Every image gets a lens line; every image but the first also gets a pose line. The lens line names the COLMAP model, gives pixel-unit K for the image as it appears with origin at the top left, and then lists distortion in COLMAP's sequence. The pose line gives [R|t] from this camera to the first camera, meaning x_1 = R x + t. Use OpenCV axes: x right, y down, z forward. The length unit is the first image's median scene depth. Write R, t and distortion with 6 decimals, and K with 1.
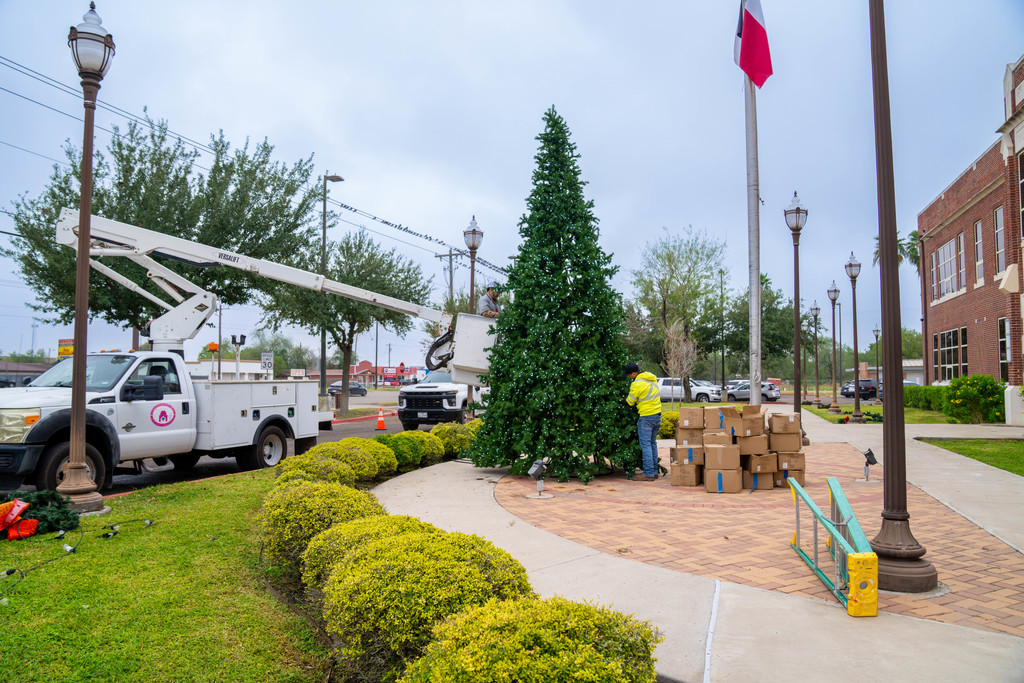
lens RADIAL K [[706.6, 0, 513.0], [0, 706.6, 338.5], [0, 0, 1]] dist [-0.086238, 0.036705]
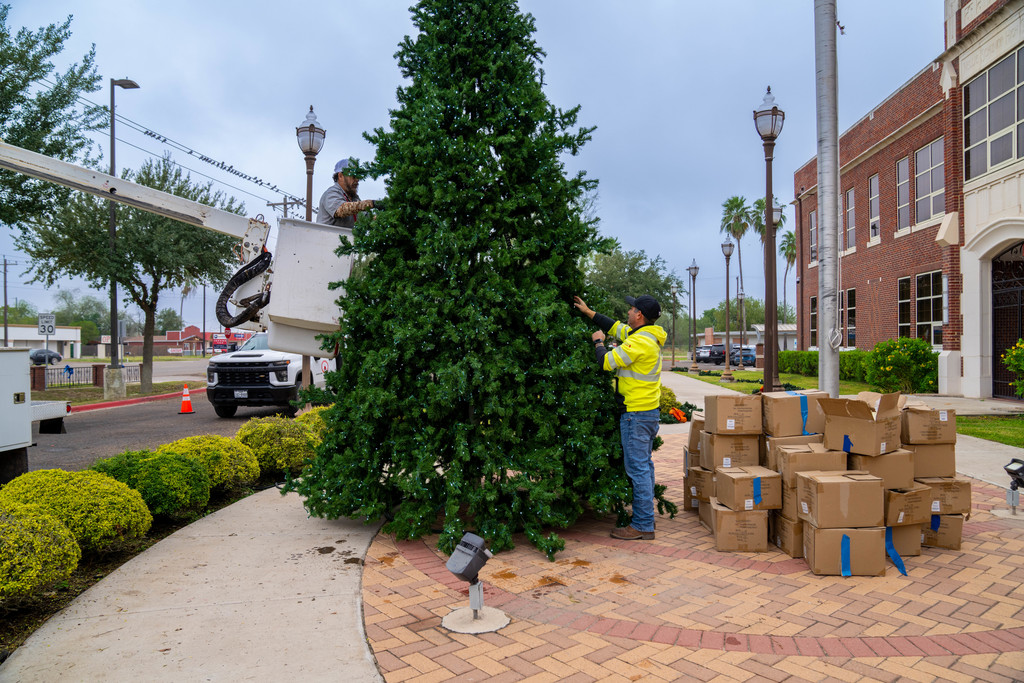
lens RADIAL K [[706.6, 0, 512.7], [0, 706.6, 345.7], [0, 0, 1]] dist [-0.086238, 0.036705]
pose [[0.975617, -0.005161, 0.219419, -0.020772], [-0.007718, 0.998298, 0.057800, 0.025547], [-0.219344, -0.058084, 0.973917, 0.415519]]
